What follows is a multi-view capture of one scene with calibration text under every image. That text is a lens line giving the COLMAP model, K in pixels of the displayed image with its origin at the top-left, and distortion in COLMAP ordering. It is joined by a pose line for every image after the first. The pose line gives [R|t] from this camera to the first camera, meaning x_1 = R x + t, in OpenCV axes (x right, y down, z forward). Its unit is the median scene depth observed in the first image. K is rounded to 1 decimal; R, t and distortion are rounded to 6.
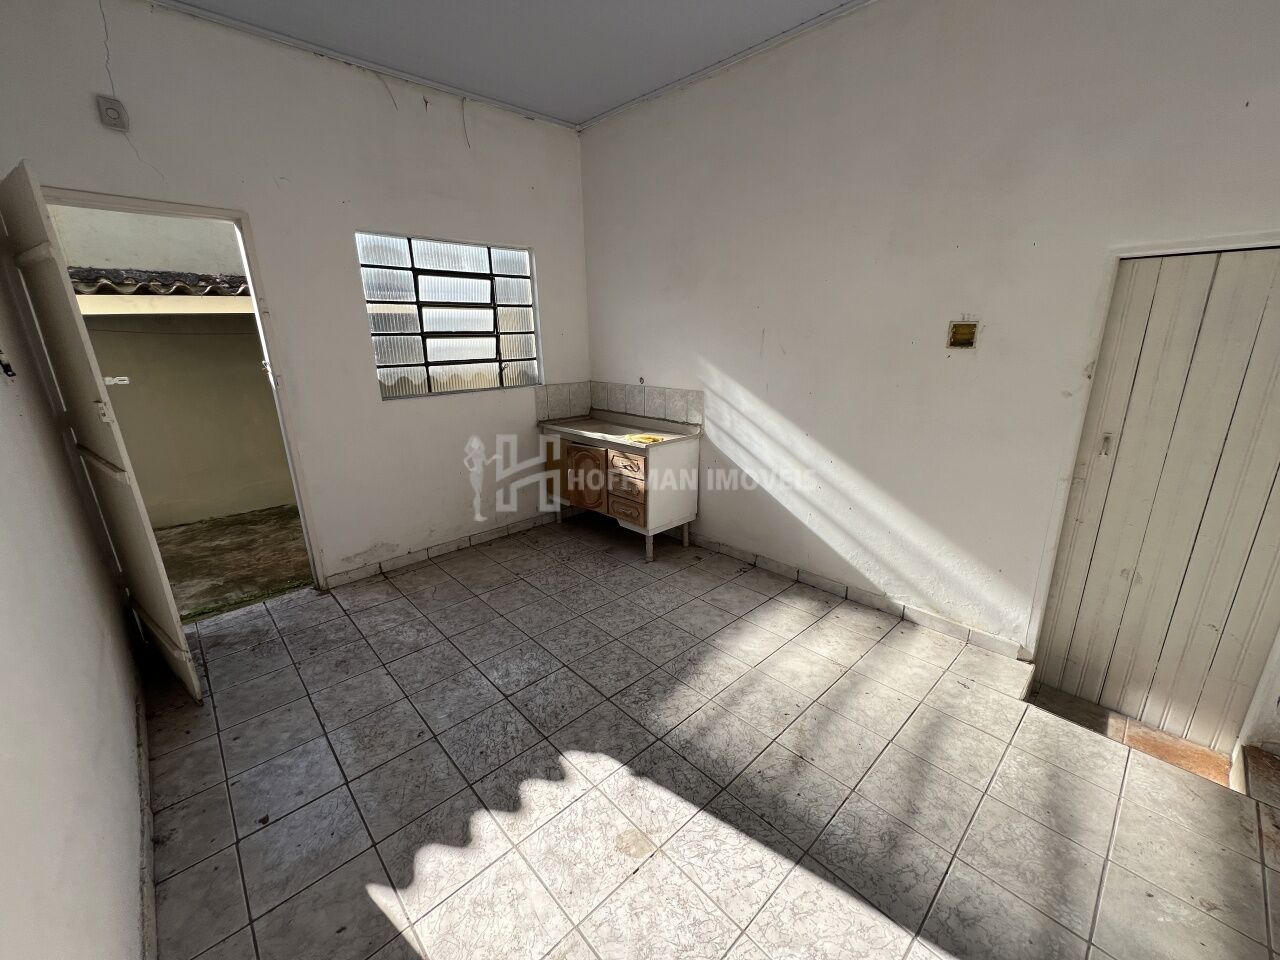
lens RADIAL K [[511.5, 0, 639.6], [0, 511.5, 480.4], [0, 0, 1]] dist [0.000476, 0.000069]
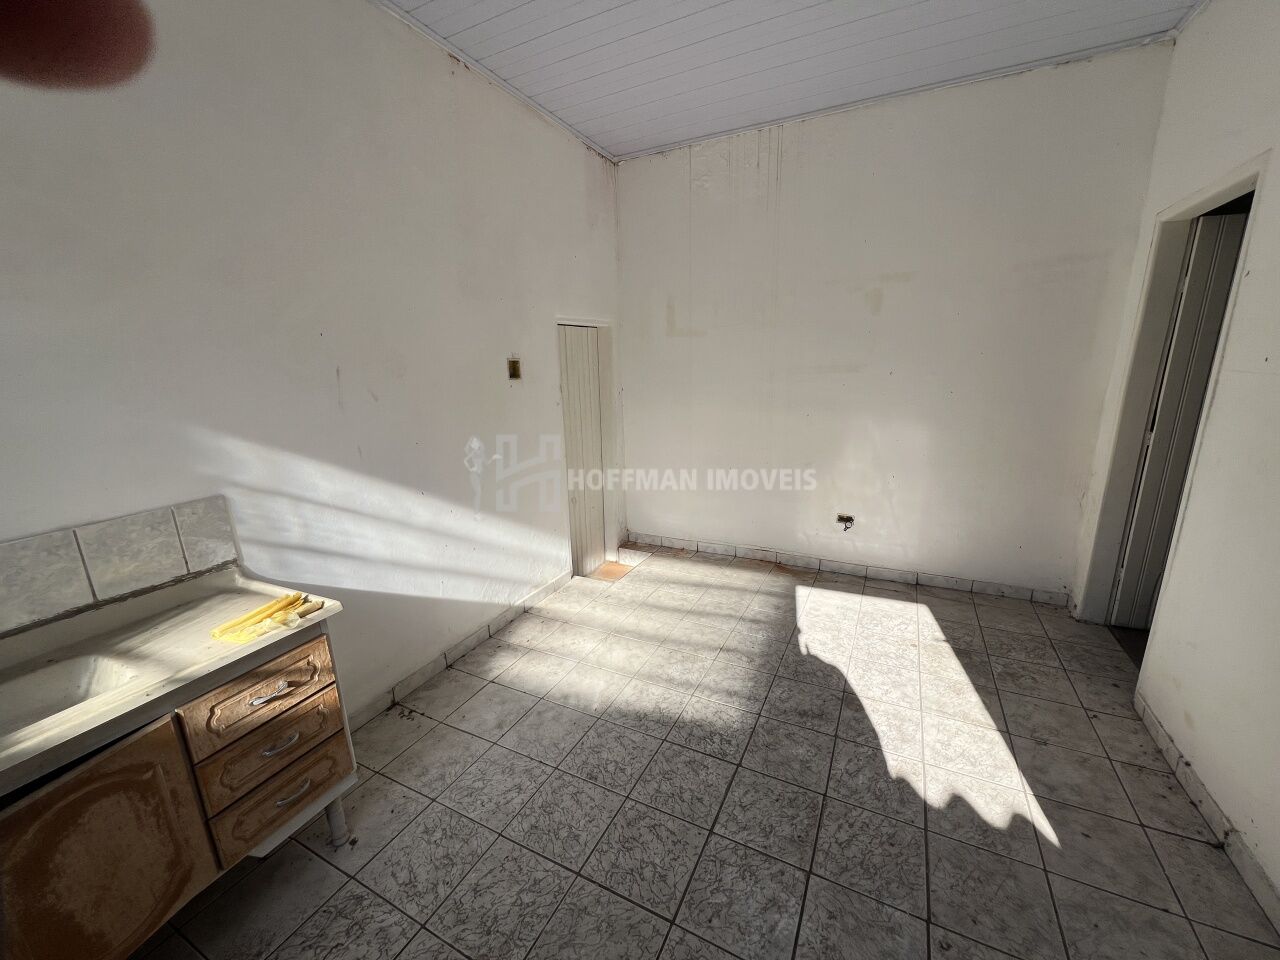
lens RADIAL K [[511.5, 0, 637.9], [0, 511.5, 483.6], [0, 0, 1]] dist [0.000476, 0.000069]
pose [[-0.340093, -0.200677, 0.918730, -0.668495], [0.294886, 0.904932, 0.306823, -0.314885], [-0.892961, 0.375269, -0.248584, 1.107348]]
